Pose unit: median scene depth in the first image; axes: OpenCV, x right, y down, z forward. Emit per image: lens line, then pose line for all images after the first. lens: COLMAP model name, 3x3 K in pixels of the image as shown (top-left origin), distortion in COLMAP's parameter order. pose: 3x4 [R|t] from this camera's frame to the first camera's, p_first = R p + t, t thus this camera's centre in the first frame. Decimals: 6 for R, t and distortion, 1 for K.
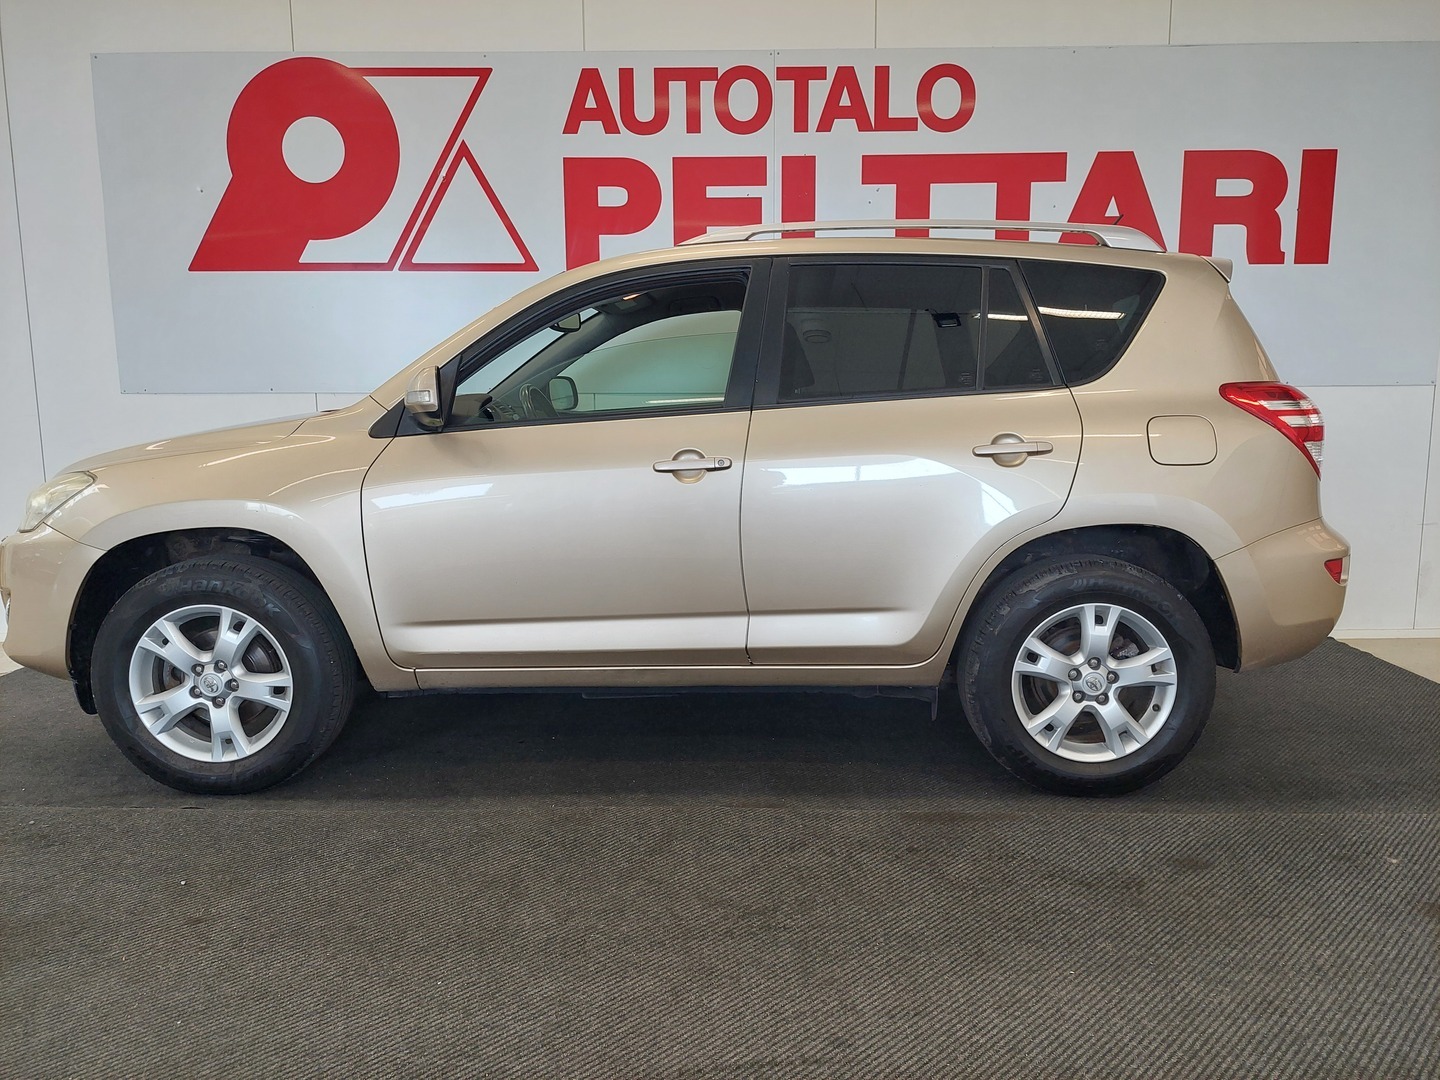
lens RADIAL K [[1042.6, 0, 723.8], [0, 1042.6, 546.5], [0, 0, 1]] dist [0.056287, -0.067331]
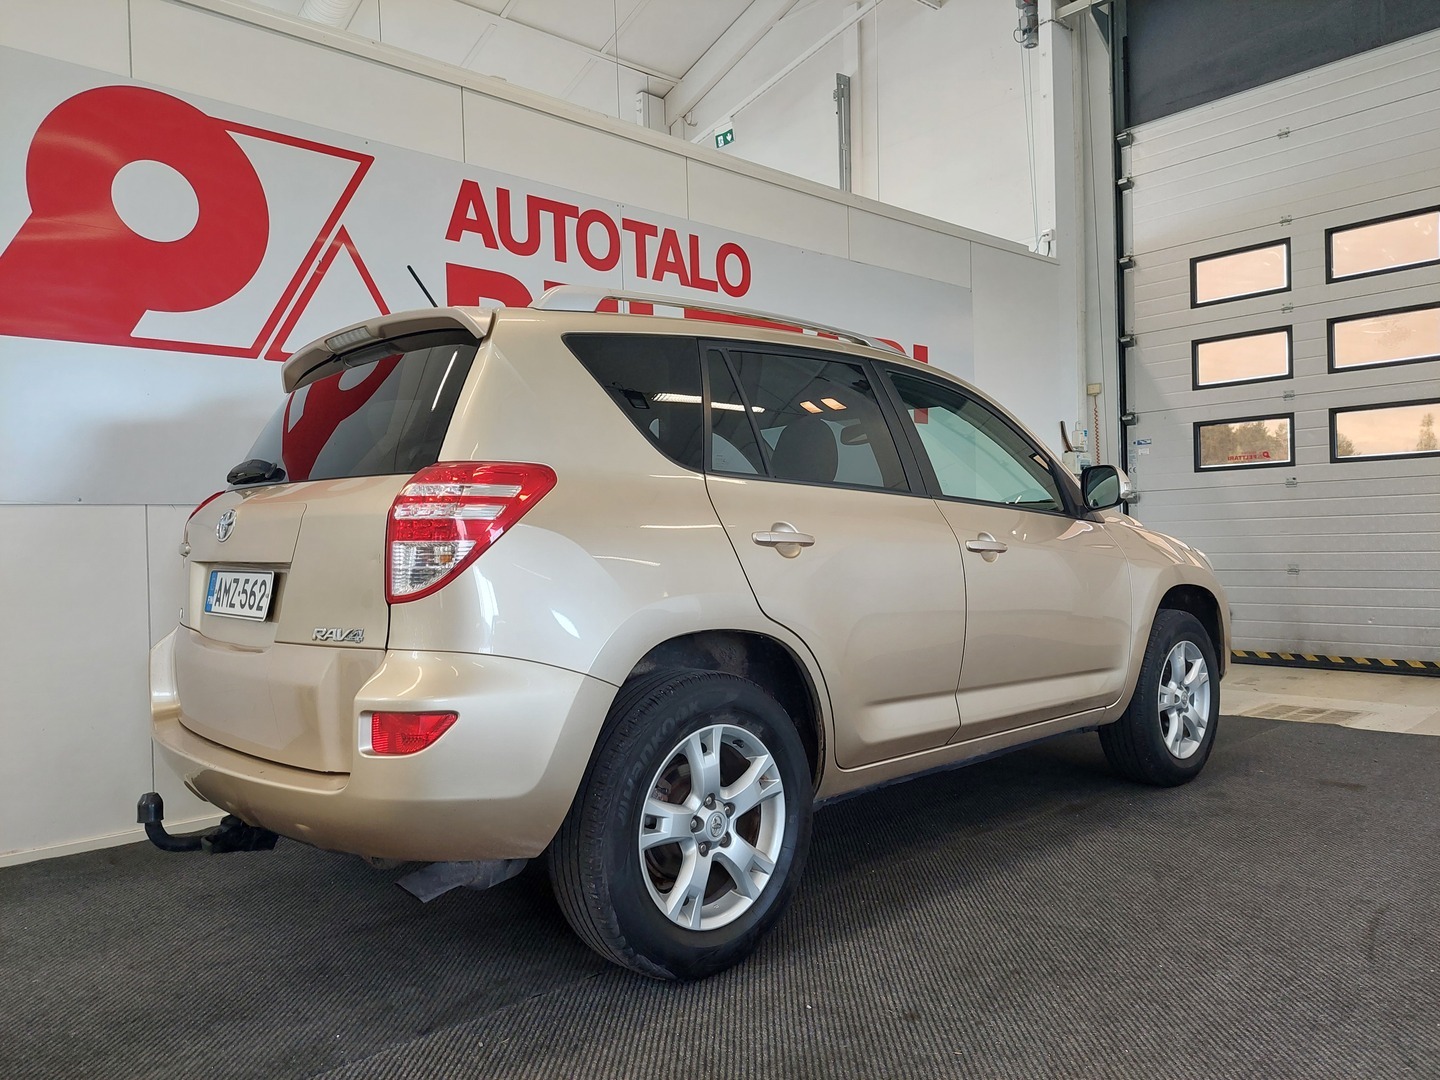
lens RADIAL K [[1042.6, 0, 718.4], [0, 1042.6, 543.1], [0, 0, 1]] dist [0.056287, -0.067331]
pose [[0.727145, -0.016517, 0.686285, -0.638300], [0.114501, 0.988624, -0.097526, 0.002709], [-0.676867, 0.149496, 0.720764, 0.185463]]
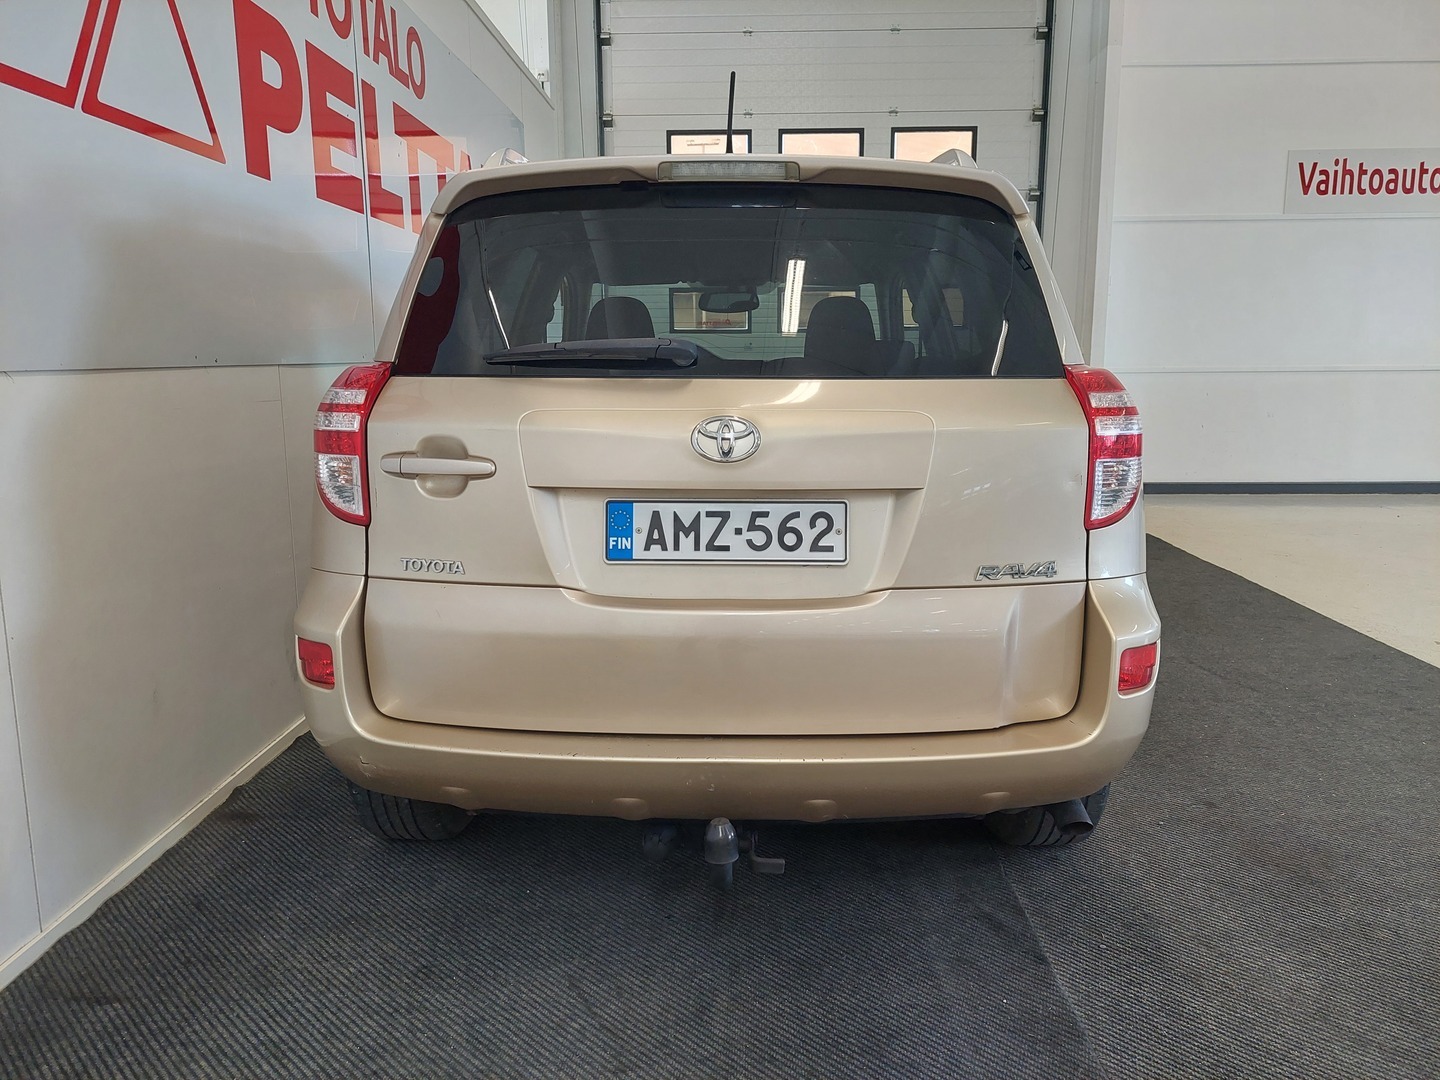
lens RADIAL K [[1042.6, 0, 729.7], [0, 1042.6, 537.7], [0, 0, 1]] dist [0.056287, -0.067331]
pose [[-0.003724, -0.168548, 0.985686, -0.835183], [0.137078, 0.976302, 0.167461, -0.117794], [-0.990553, 0.135739, 0.019469, 0.749385]]
